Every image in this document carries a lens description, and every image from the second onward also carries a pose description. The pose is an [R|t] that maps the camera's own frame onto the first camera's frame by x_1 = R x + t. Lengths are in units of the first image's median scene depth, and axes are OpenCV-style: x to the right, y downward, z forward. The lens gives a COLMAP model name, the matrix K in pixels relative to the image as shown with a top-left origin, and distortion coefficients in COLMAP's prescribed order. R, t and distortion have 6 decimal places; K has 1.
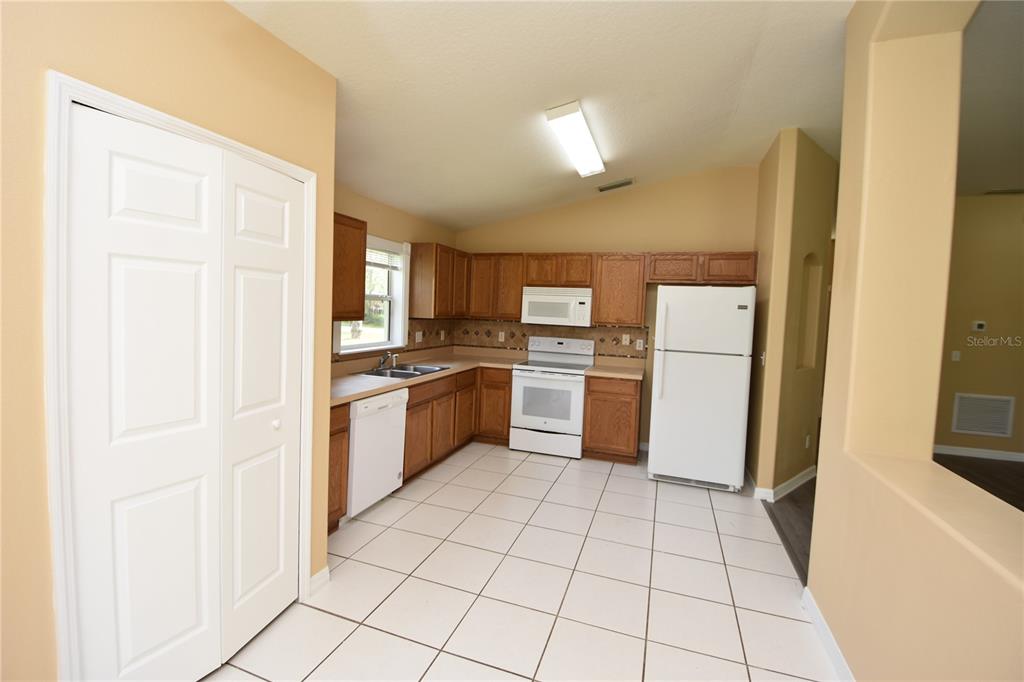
lens RADIAL K [[461.0, 0, 503.1], [0, 461.0, 330.0], [0, 0, 1]] dist [-0.003934, -0.012074]
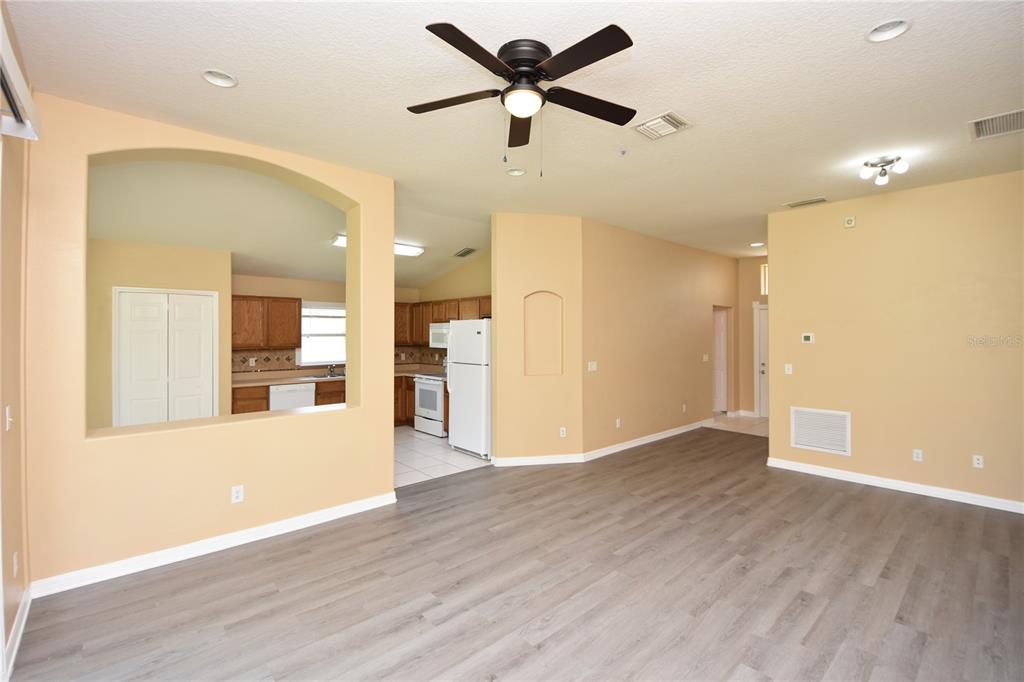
lens RADIAL K [[461.0, 0, 515.0], [0, 461.0, 327.1], [0, 0, 1]] dist [-0.003934, -0.012074]
pose [[0.878130, -0.046011, -0.476205, 1.049101], [0.012647, 0.997249, -0.073033, 0.033804], [0.478256, 0.058110, 0.876296, -0.202599]]
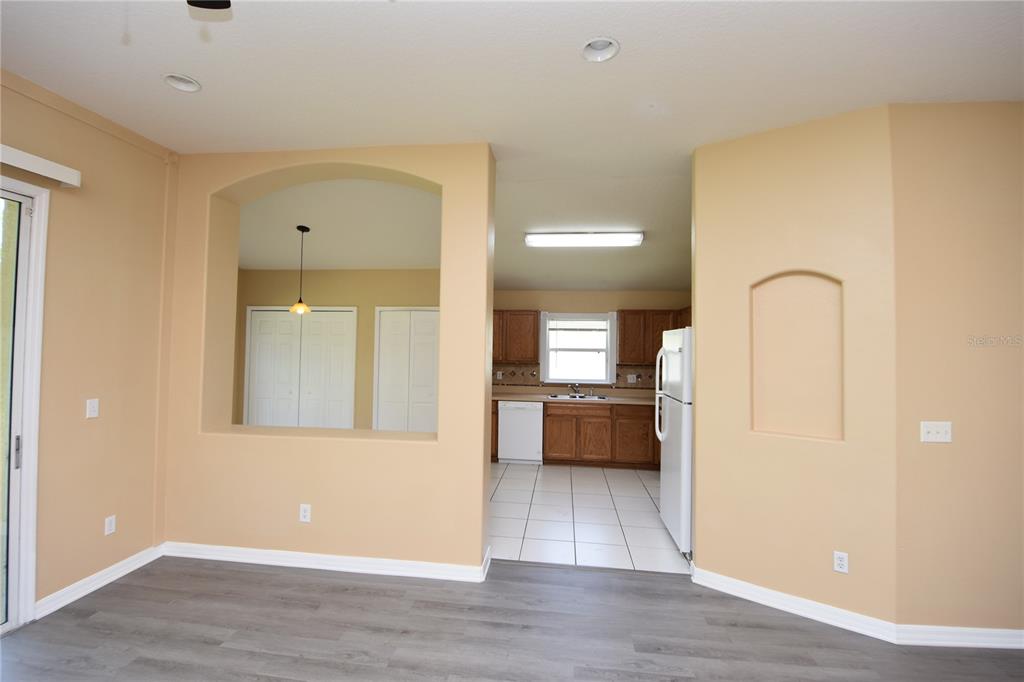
lens RADIAL K [[461.0, 0, 496.9], [0, 461.0, 323.2], [0, 0, 1]] dist [-0.003934, -0.012074]
pose [[0.193750, -0.083046, -0.977530, 1.069631], [-0.052791, 0.994085, -0.094916, 0.003037], [0.979630, 0.069995, 0.188219, 0.363610]]
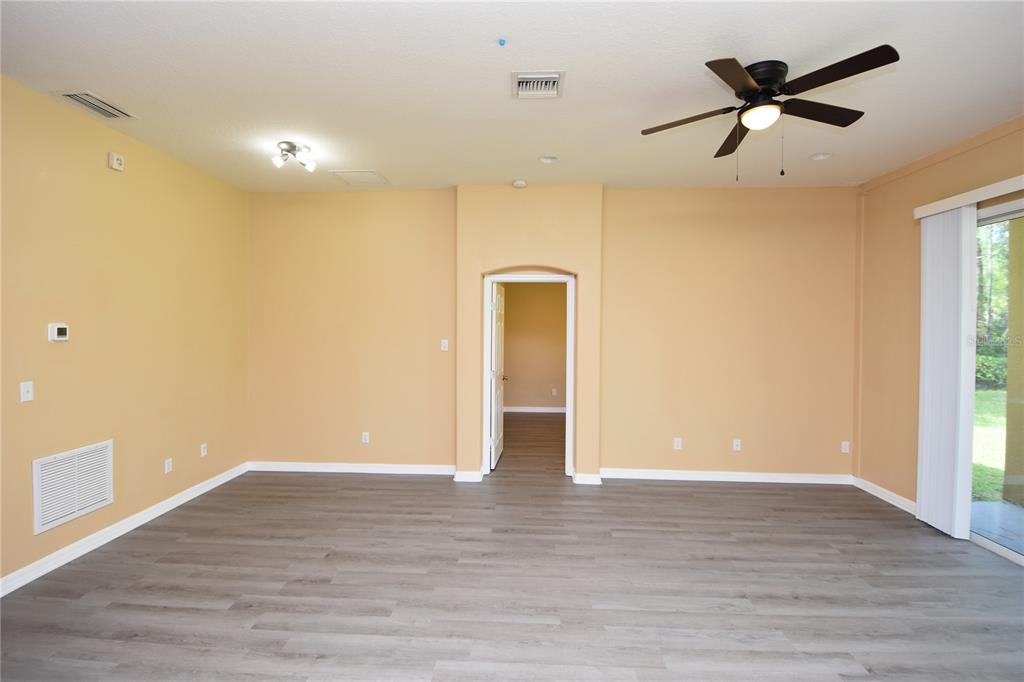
lens RADIAL K [[461.0, 0, 501.4], [0, 461.0, 339.2], [0, 0, 1]] dist [-0.003934, -0.012074]
pose [[-0.273422, -0.064109, 0.959755, 0.388304], [0.023130, 0.997050, 0.073190, -0.030380], [-0.961616, 0.042211, -0.271133, 0.673170]]
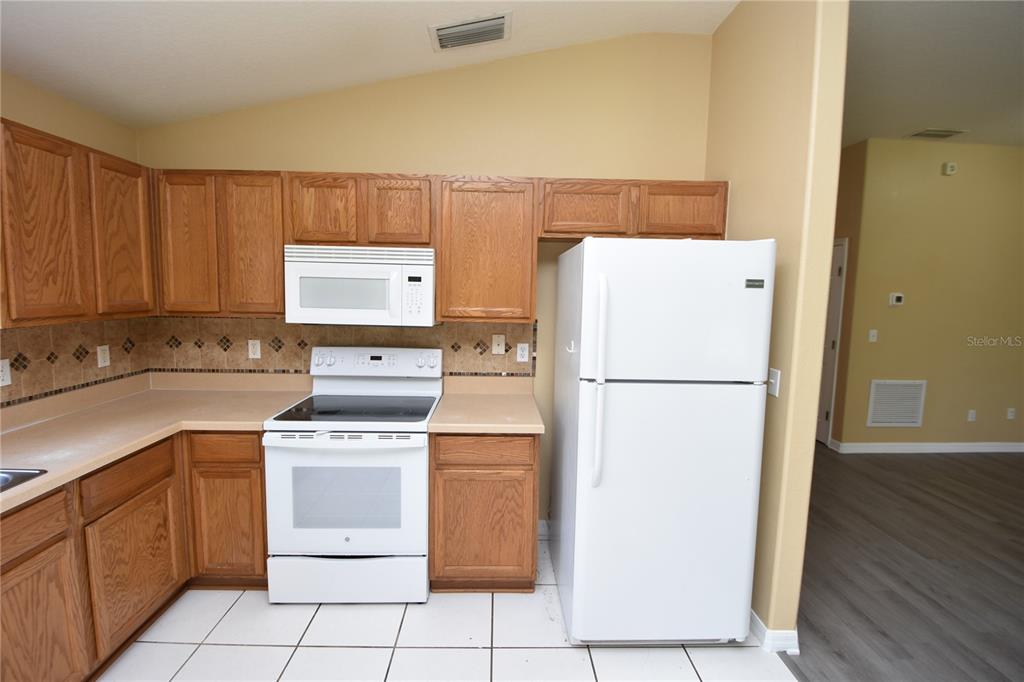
lens RADIAL K [[461.0, 0, 508.4], [0, 461.0, 329.0], [0, 0, 1]] dist [-0.003934, -0.012074]
pose [[0.932704, -0.053624, 0.356635, 0.086676], [0.033881, 0.997539, 0.061382, -0.031787], [-0.359049, -0.045168, 0.932225, 0.505631]]
